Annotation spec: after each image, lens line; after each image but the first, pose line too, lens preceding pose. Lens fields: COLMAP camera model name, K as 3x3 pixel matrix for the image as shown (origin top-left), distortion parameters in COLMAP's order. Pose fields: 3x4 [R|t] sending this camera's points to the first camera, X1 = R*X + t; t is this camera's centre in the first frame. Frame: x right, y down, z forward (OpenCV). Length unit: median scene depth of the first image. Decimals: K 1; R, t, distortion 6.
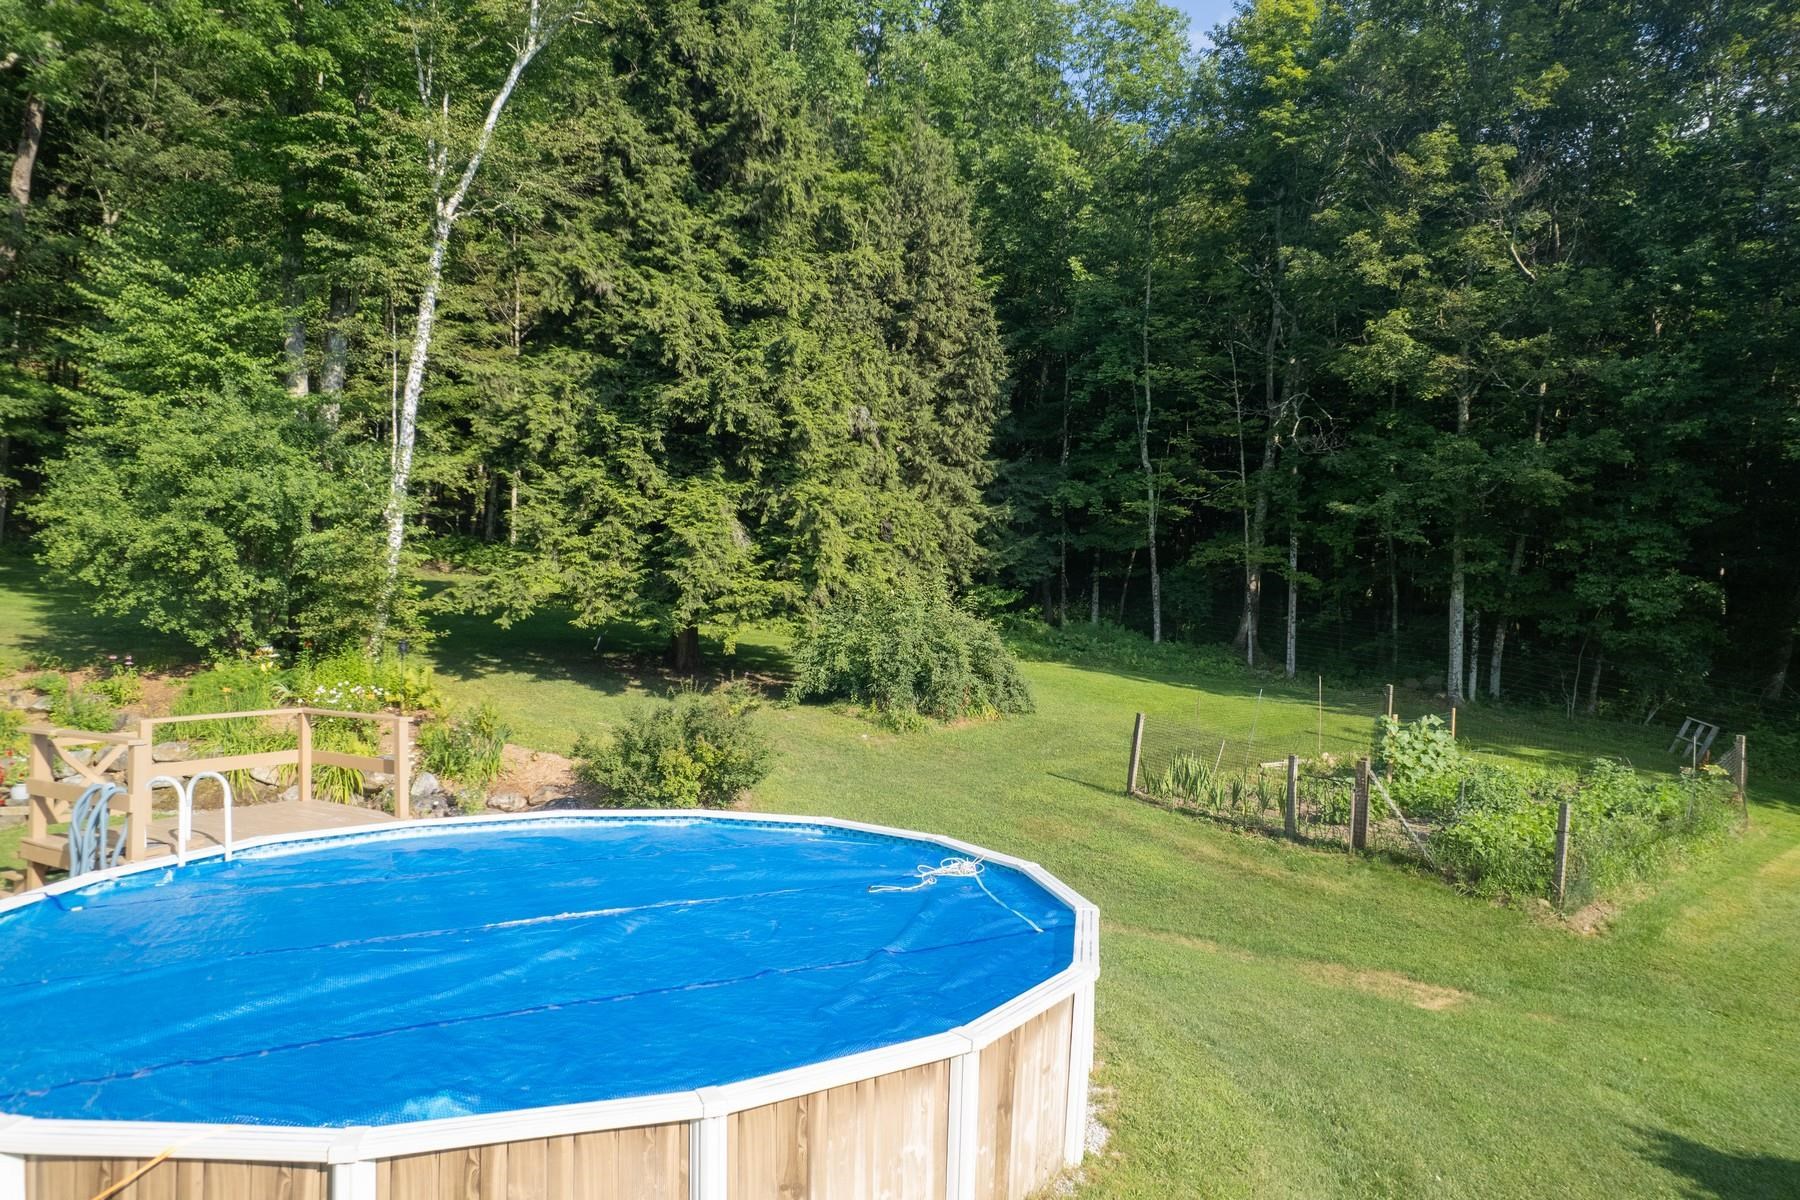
lens RADIAL K [[1152.0, 0, 899.8], [0, 1152.0, 596.6], [0, 0, 1]] dist [0.004902, 0.006440]
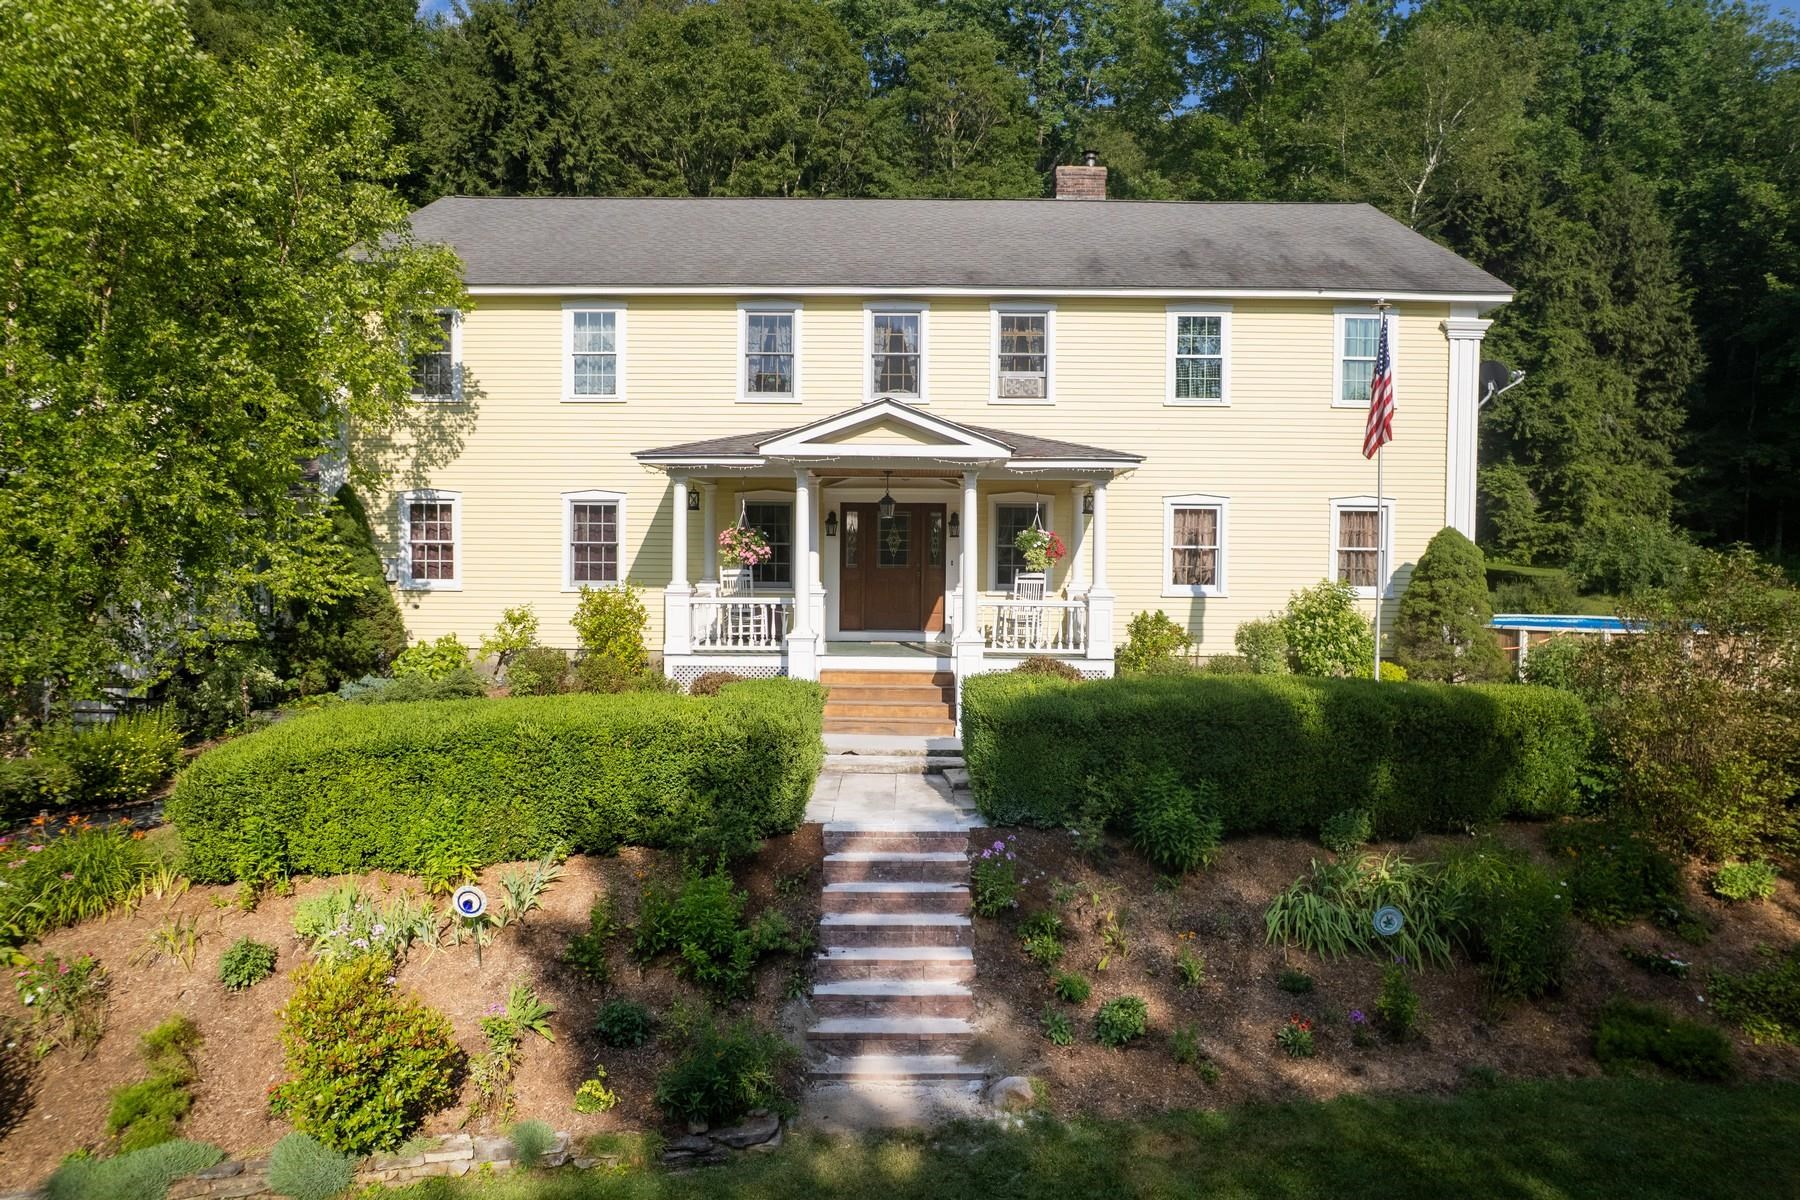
lens RADIAL K [[1152.0, 0, 896.5], [0, 1152.0, 610.4], [0, 0, 1]] dist [0.004902, 0.006440]
pose [[0.891131, 0.017985, -0.453390, -0.175641], [0.003976, 0.998866, 0.047438, 0.027747], [0.453729, -0.044076, 0.890049, -0.870231]]
